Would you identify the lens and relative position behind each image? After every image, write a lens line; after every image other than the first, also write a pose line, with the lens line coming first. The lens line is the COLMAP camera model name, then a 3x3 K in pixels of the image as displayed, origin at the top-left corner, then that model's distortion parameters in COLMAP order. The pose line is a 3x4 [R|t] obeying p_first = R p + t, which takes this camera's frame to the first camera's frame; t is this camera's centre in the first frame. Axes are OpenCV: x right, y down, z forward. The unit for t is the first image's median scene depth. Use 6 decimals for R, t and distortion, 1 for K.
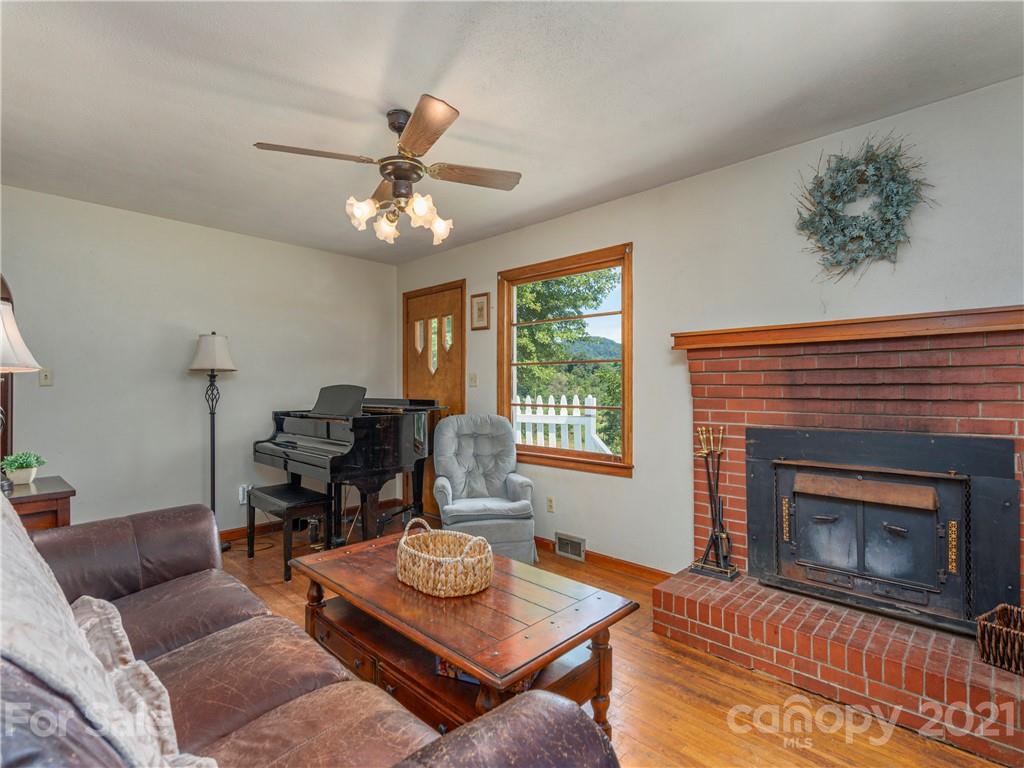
lens RADIAL K [[500.2, 0, 510.2], [0, 500.2, 387.1], [0, 0, 1]] dist [0.002836, -0.002882]
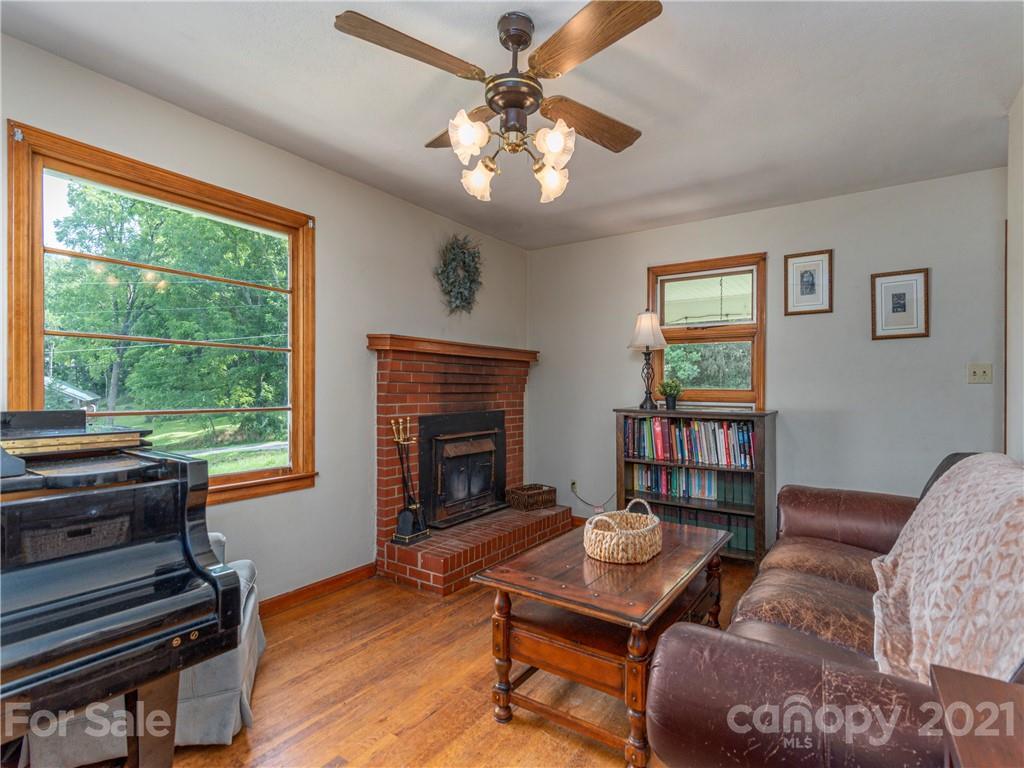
lens RADIAL K [[500.2, 0, 510.9], [0, 500.2, 384.5], [0, 0, 1]] dist [0.002836, -0.002882]
pose [[-0.142809, 0.006827, 0.989727, -0.893503], [-0.003966, 0.999964, -0.007470, 0.008376], [-0.989742, -0.004992, -0.142777, 1.027479]]
